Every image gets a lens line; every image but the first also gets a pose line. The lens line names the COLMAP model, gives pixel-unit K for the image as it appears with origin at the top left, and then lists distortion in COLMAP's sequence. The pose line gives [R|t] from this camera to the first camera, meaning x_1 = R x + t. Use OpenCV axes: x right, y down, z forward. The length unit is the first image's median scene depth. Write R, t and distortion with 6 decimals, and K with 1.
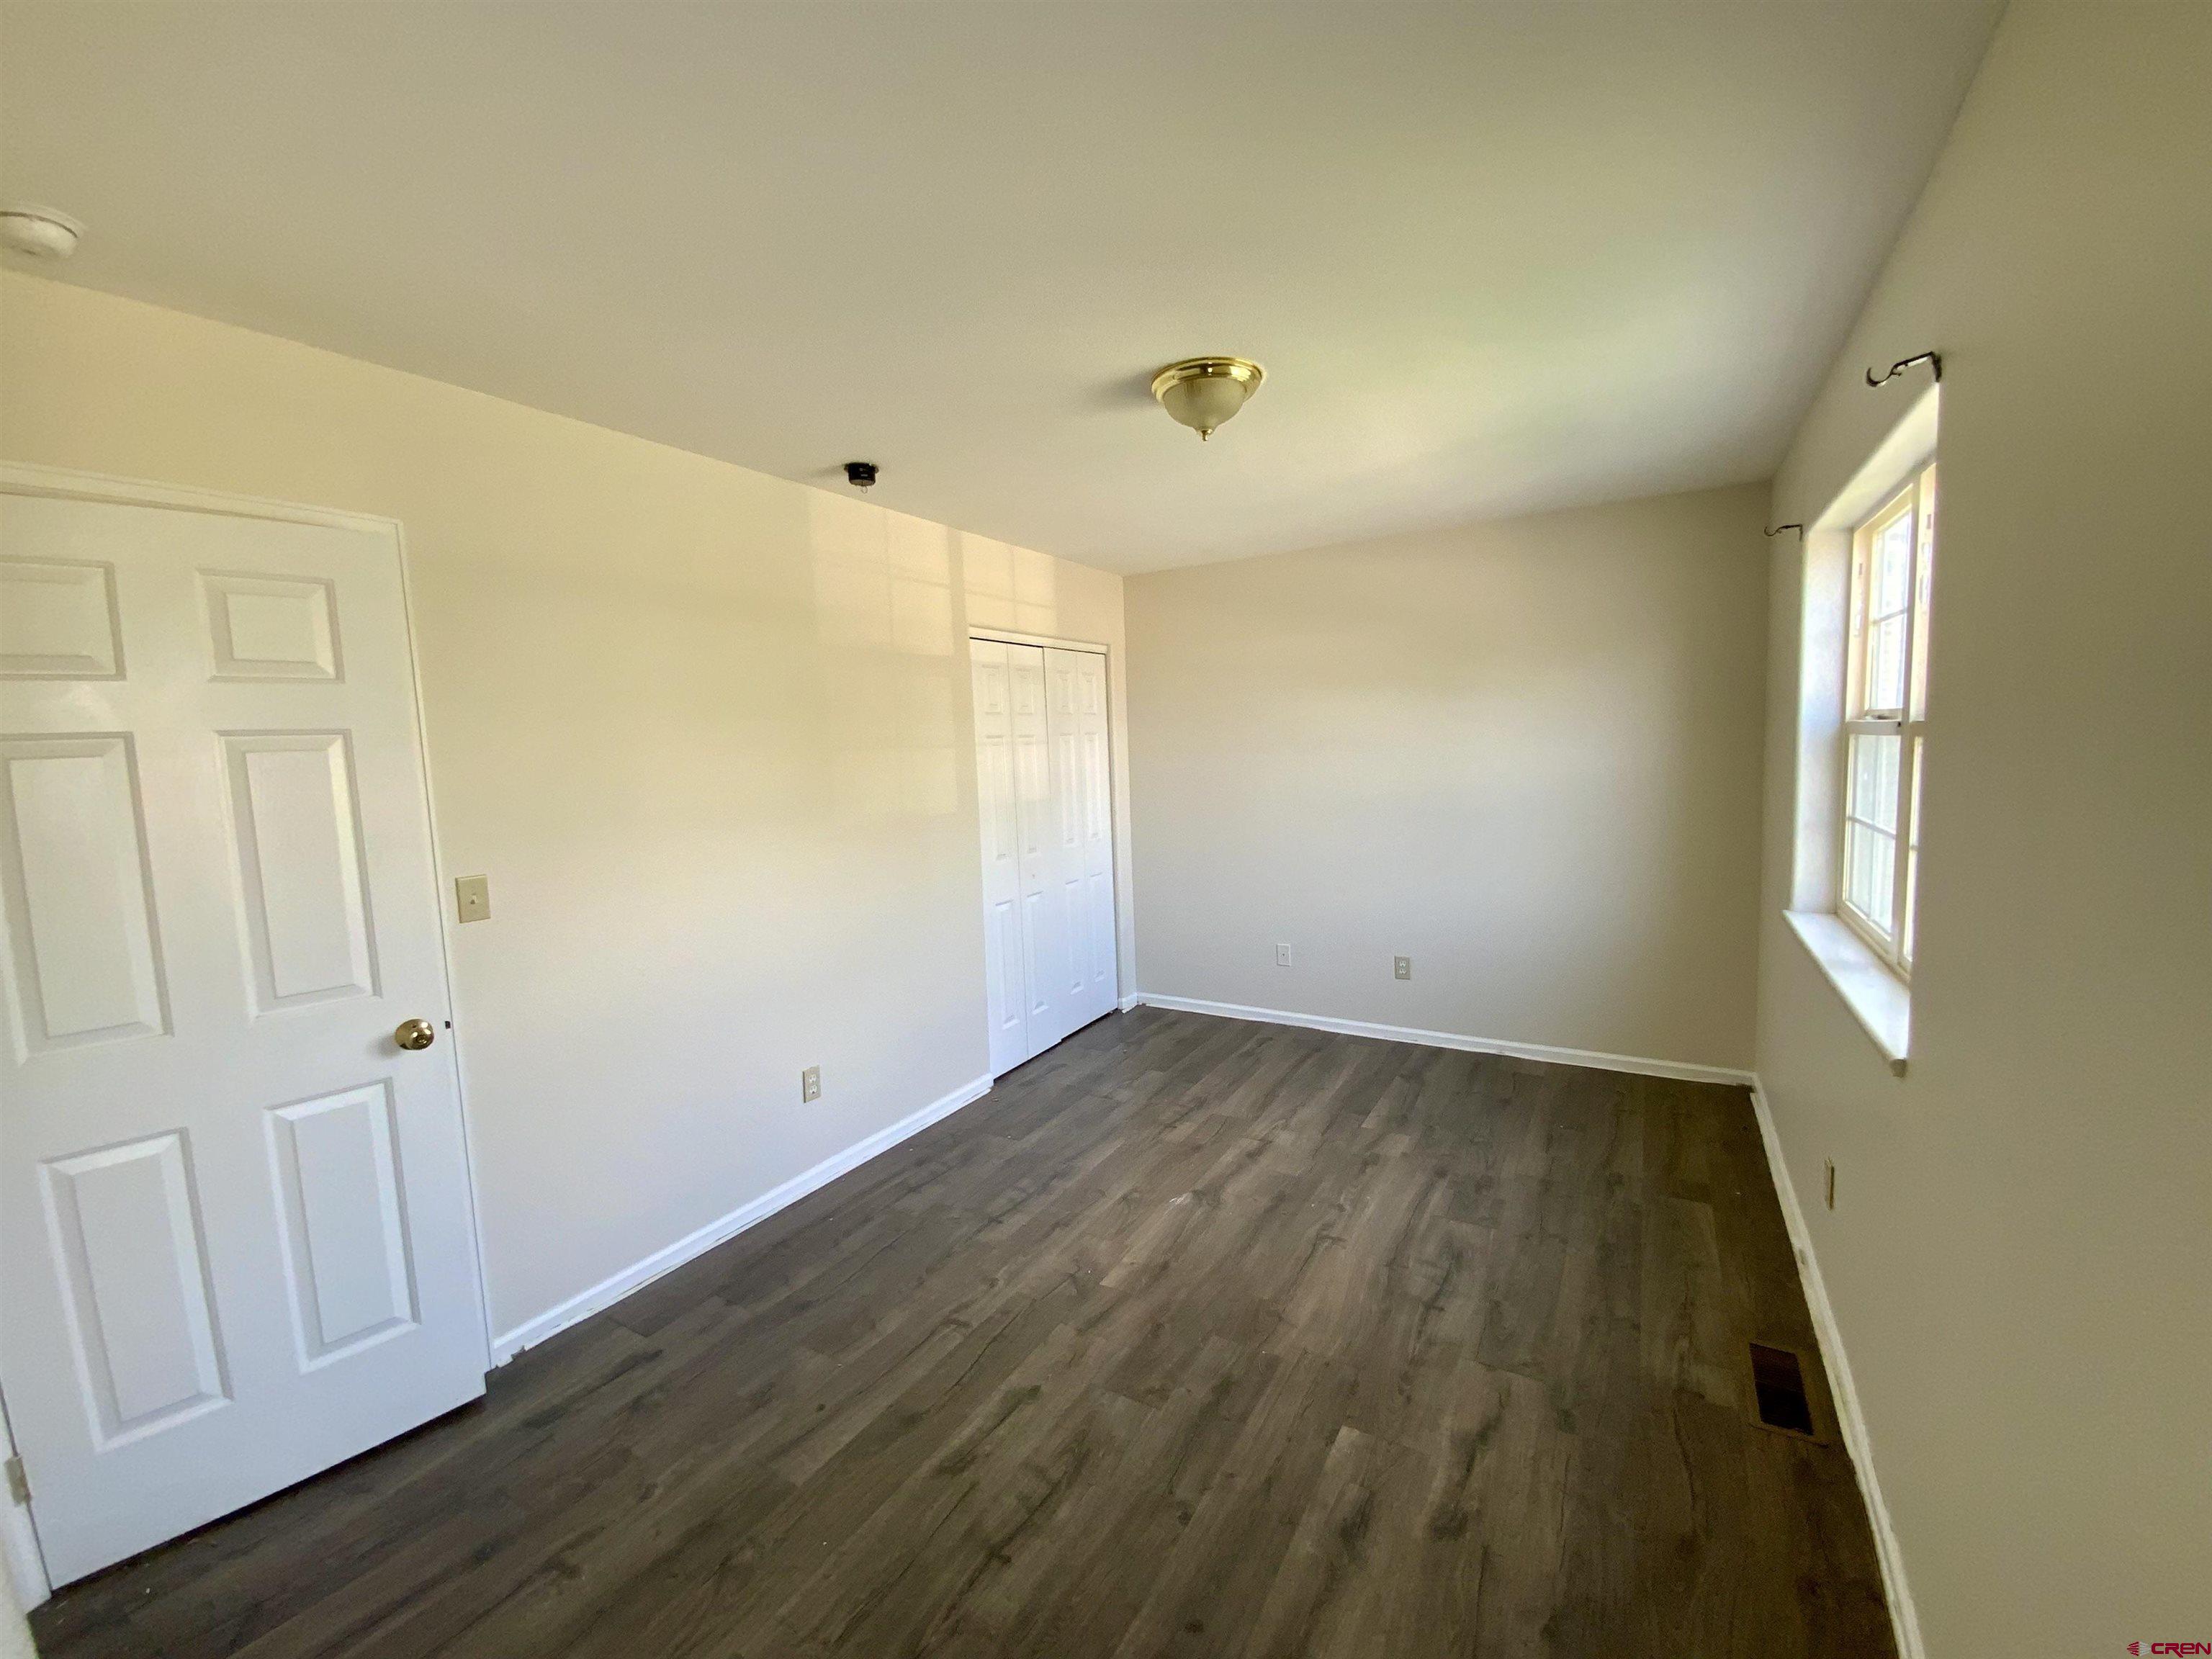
lens RADIAL K [[889.0, 0, 1102.3], [0, 889.0, 835.1], [0, 0, 1]] dist [0.000458, -0.000214]
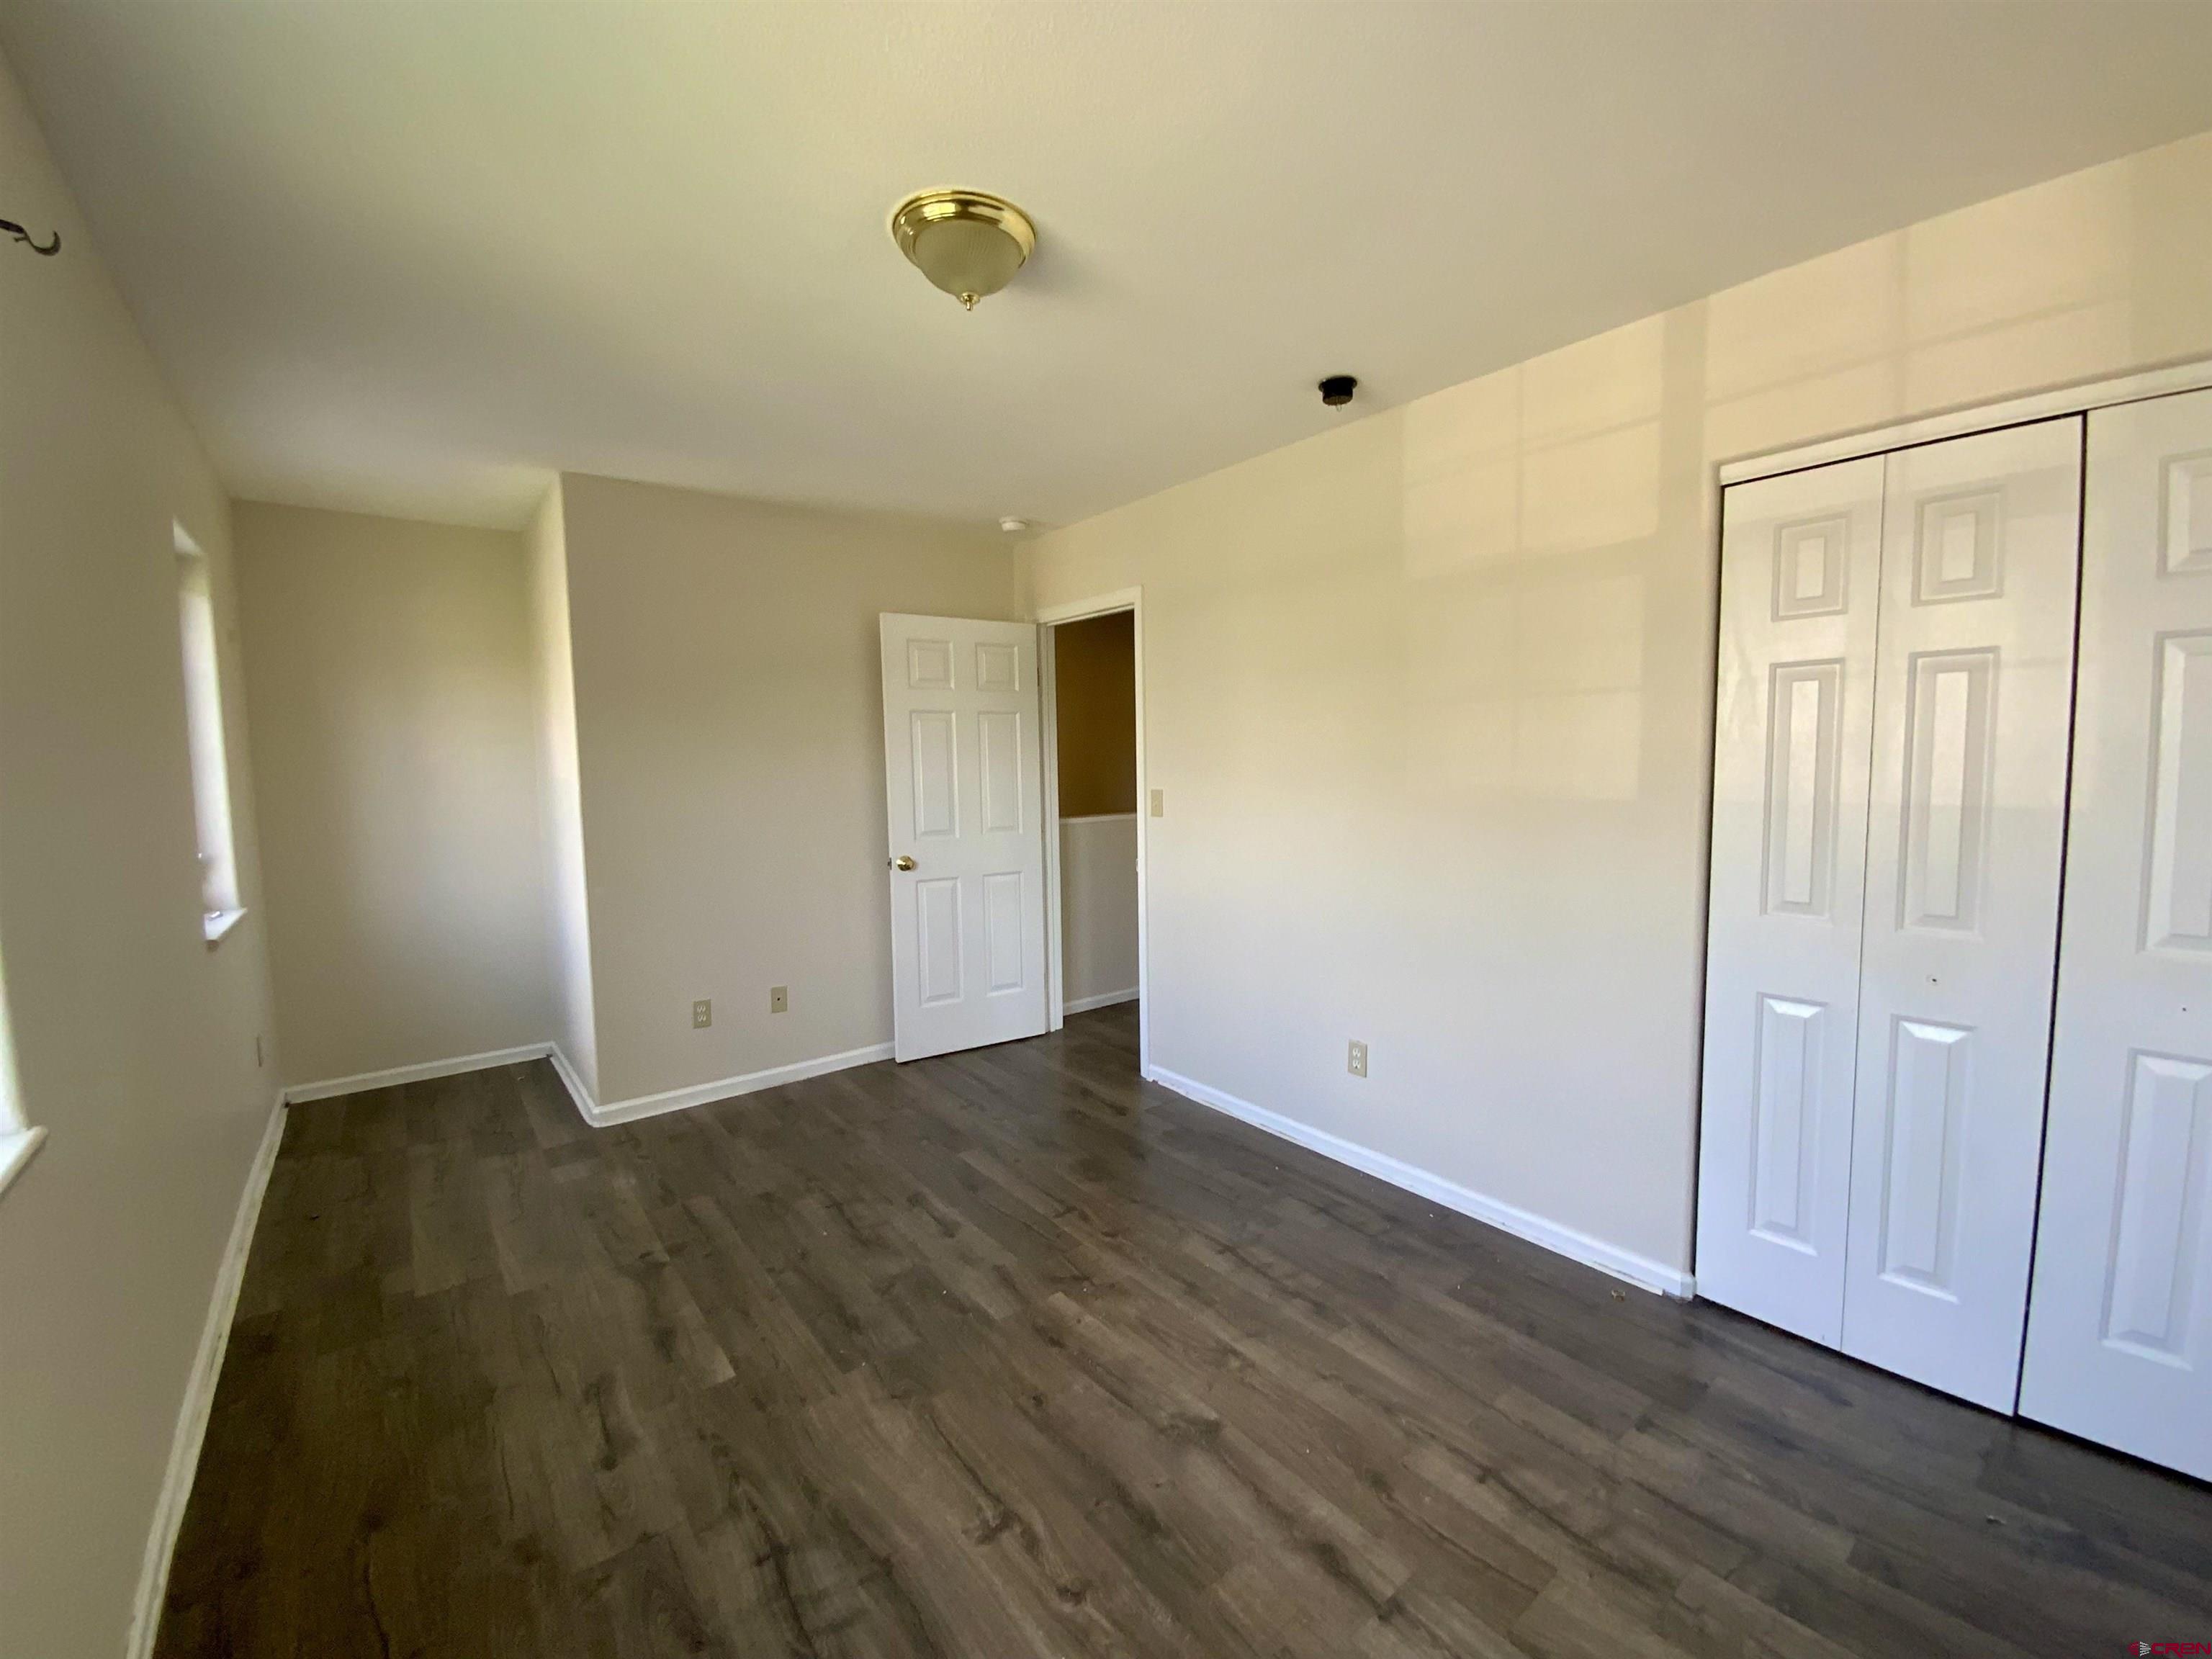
lens RADIAL K [[889.0, 0, 1102.3], [0, 889.0, 835.1], [0, 0, 1]] dist [0.000458, -0.000214]
pose [[-0.338932, 0.129226, -0.931894, 0.726400], [-0.073827, 0.983814, 0.163277, -0.104531], [0.937910, 0.124139, -0.323906, 1.199021]]
